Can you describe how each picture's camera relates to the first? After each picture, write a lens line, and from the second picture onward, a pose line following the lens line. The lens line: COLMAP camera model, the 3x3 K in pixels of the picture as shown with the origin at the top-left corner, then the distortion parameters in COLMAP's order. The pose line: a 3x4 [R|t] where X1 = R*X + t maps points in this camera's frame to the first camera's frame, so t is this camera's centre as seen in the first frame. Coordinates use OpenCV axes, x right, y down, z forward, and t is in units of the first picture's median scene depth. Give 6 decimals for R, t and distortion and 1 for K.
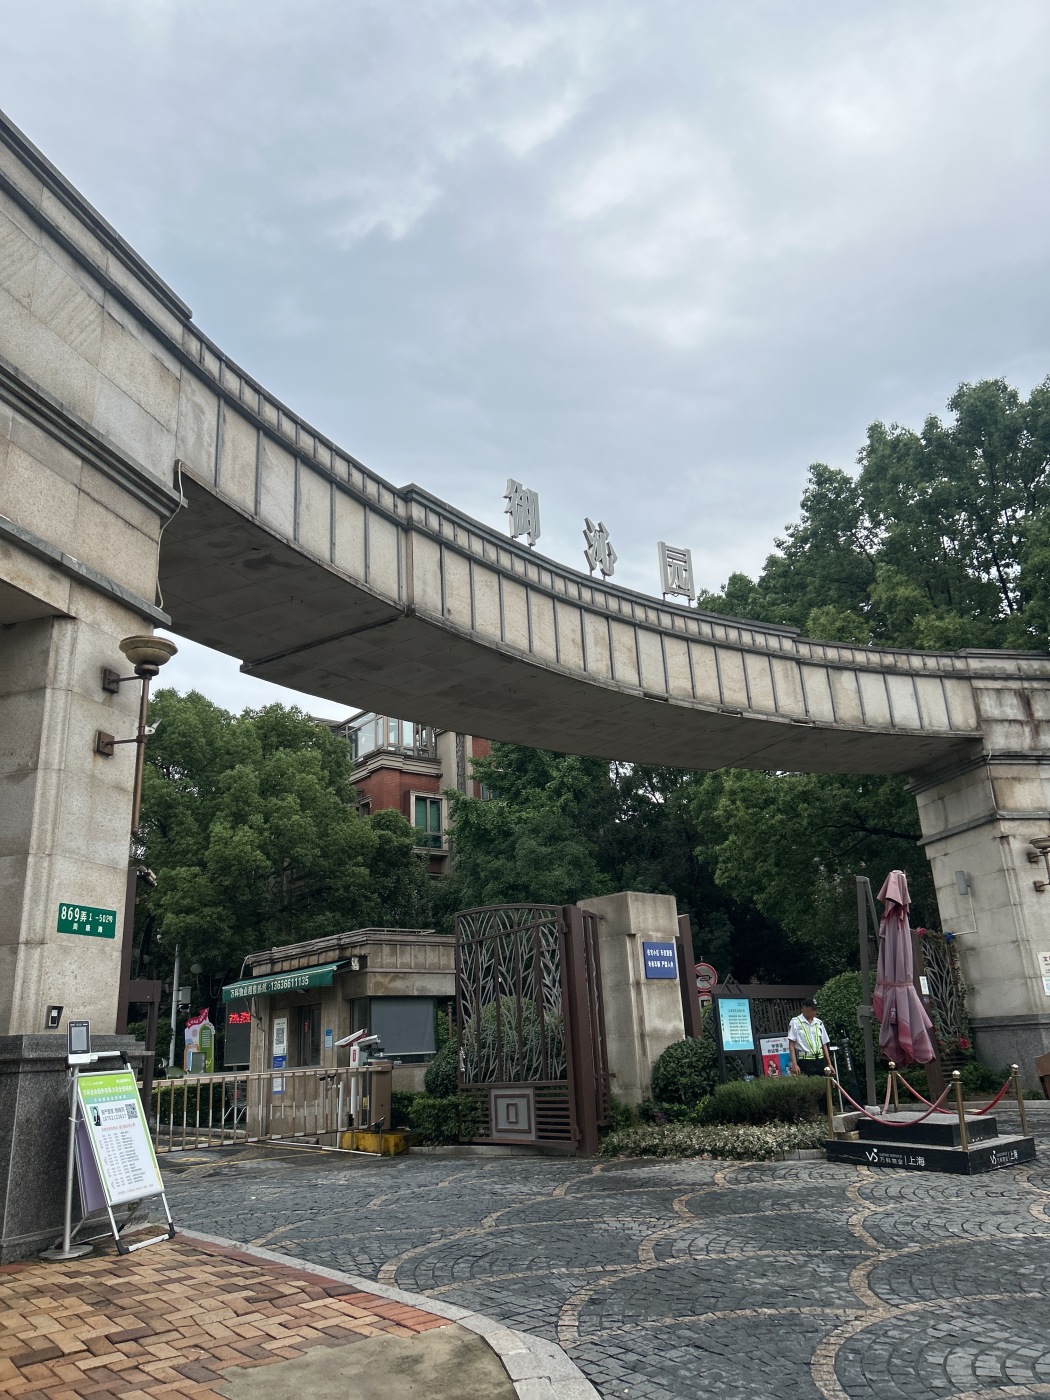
lens RADIAL K [[1058.6, 0, 516.8], [0, 1058.6, 701.7], [0, 0, 1]] dist [-0.004105, -0.019406]
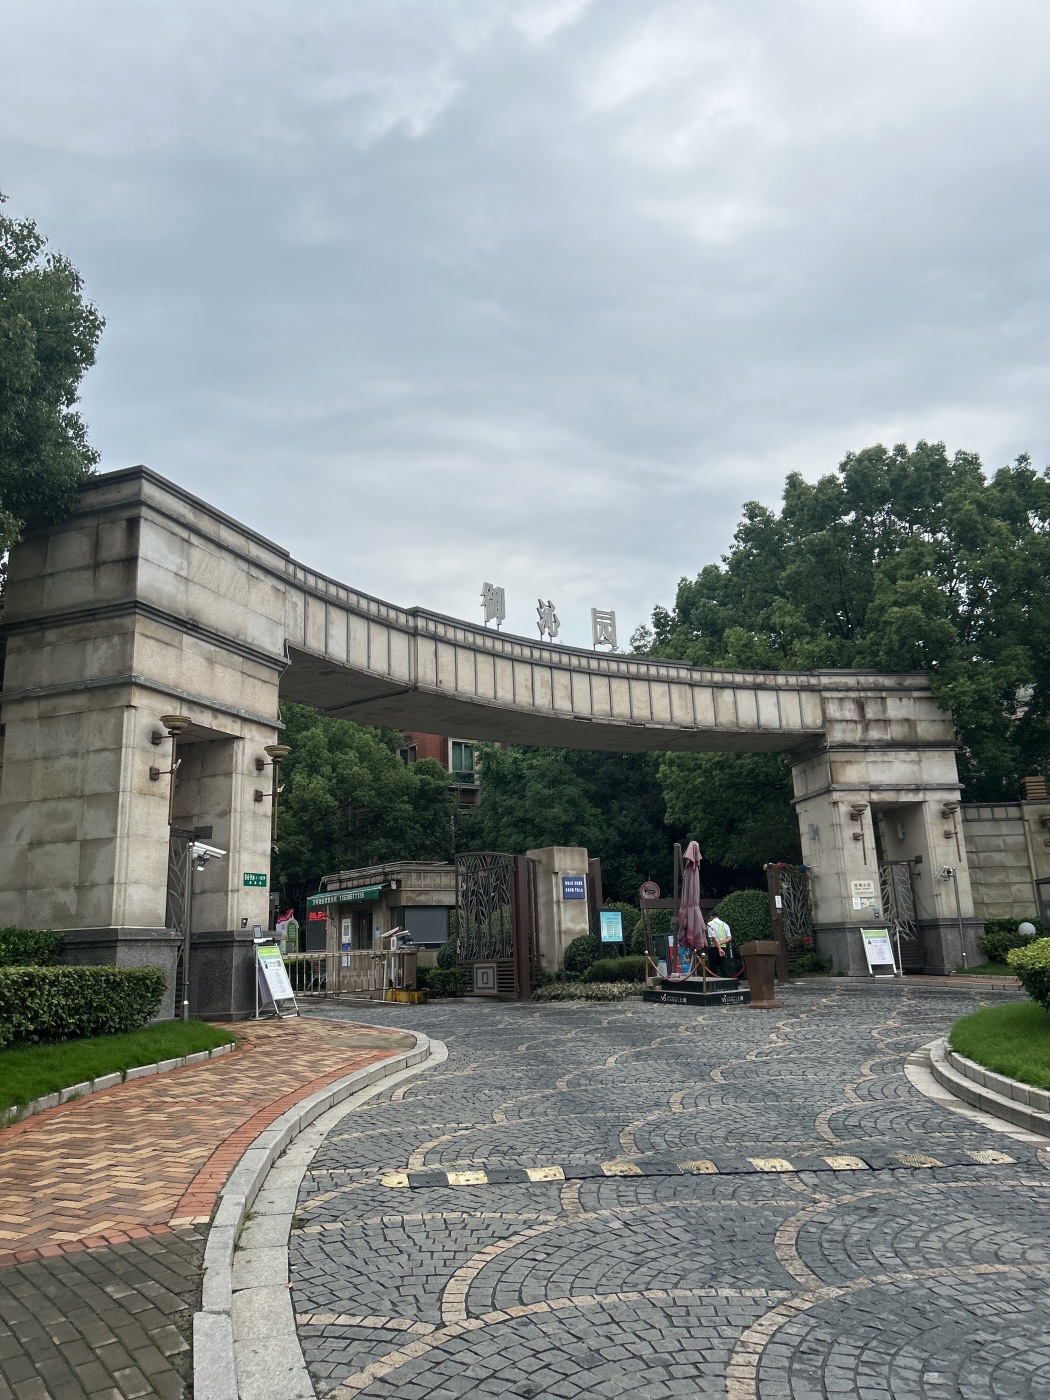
lens RADIAL K [[1058.6, 0, 529.0], [0, 1058.6, 698.0], [0, 0, 1]] dist [-0.004105, -0.019406]
pose [[0.998851, -0.000668, -0.047920, 0.131000], [0.004942, 0.996008, 0.089125, -0.177286], [0.047669, -0.089259, 0.994867, -0.552173]]
